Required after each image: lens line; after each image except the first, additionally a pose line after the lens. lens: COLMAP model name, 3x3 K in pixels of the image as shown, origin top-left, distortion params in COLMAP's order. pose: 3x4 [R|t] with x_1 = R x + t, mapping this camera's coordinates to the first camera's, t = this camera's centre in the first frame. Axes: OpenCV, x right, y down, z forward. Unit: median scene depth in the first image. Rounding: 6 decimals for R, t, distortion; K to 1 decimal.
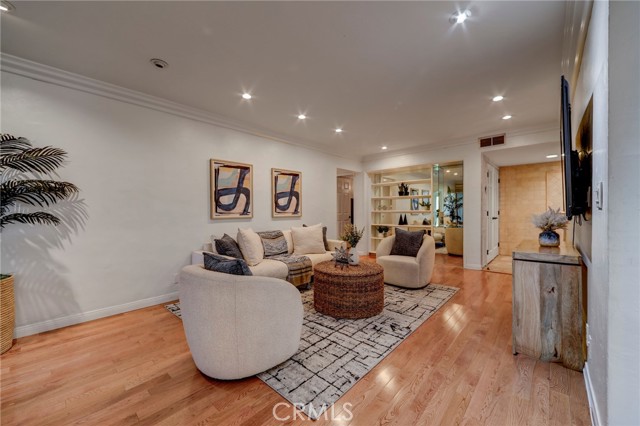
lens RADIAL K [[251.3, 0, 318.0], [0, 251.3, 212.7], [0, 0, 1]] dist [-0.001342, 0.000058]
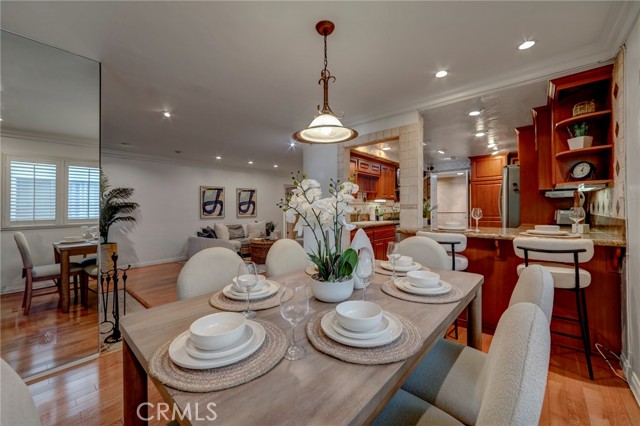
lens RADIAL K [[255.5, 0, 317.3], [0, 255.5, 201.7], [0, 0, 1]] dist [0.000039, 0.000355]
pose [[0.999691, -0.002147, 0.024774, 0.351698], [0.002832, 0.999614, -0.027650, -0.038628], [-0.024705, 0.027712, 0.999311, -0.821262]]
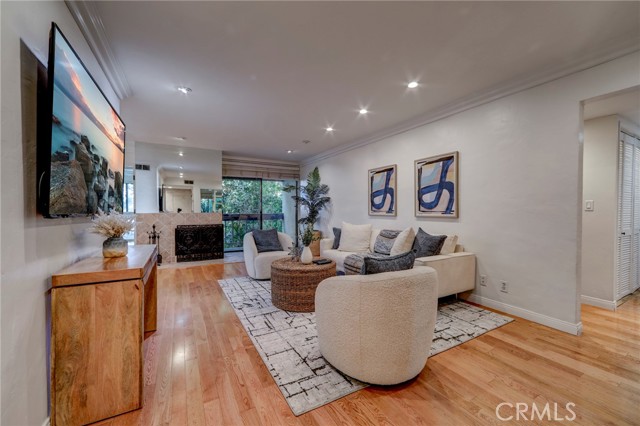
lens RADIAL K [[251.3, 0, 318.0], [0, 251.3, 212.7], [0, 0, 1]] dist [-0.001342, 0.000058]
pose [[-0.313164, 0.018706, -0.949515, 0.836832], [-0.002058, 0.999790, 0.020375, -0.014048], [0.949697, 0.008335, -0.313060, 1.054133]]
